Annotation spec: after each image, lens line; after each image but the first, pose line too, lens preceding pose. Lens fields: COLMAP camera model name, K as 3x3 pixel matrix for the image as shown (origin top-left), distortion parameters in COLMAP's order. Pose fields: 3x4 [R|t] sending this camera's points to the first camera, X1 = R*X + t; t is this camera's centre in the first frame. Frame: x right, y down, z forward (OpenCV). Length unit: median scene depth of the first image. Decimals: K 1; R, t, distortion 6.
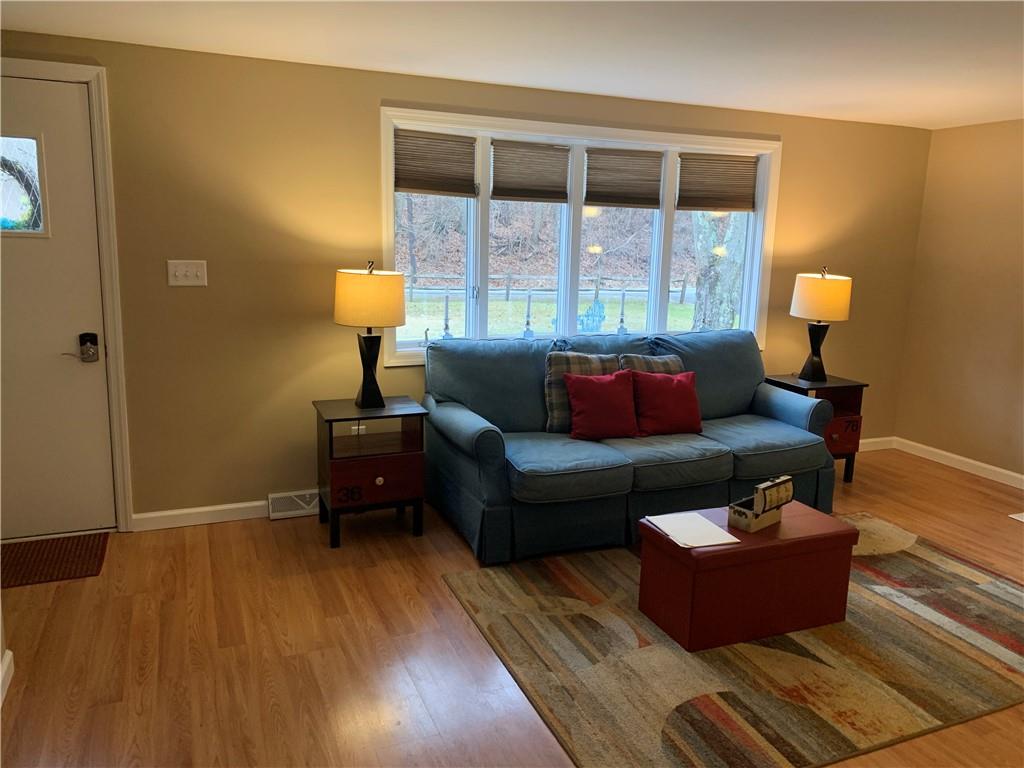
lens RADIAL K [[786.7, 0, 512.7], [0, 786.7, 371.4], [0, 0, 1]] dist [0.066264, -0.076482]
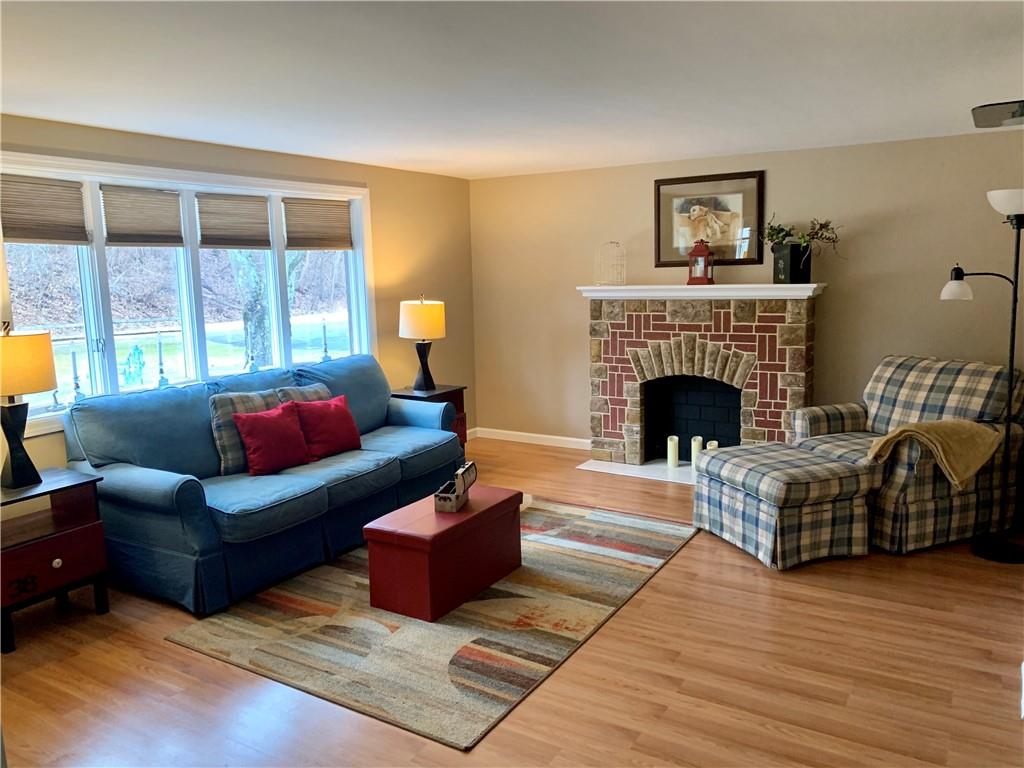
lens RADIAL K [[786.7, 0, 512.7], [0, 786.7, 371.4], [0, 0, 1]] dist [0.066264, -0.076482]
pose [[0.812988, -0.125931, 0.568499, -0.216927], [0.148088, 0.988947, 0.007292, -0.006035], [-0.563134, 0.078260, 0.822652, -0.050170]]
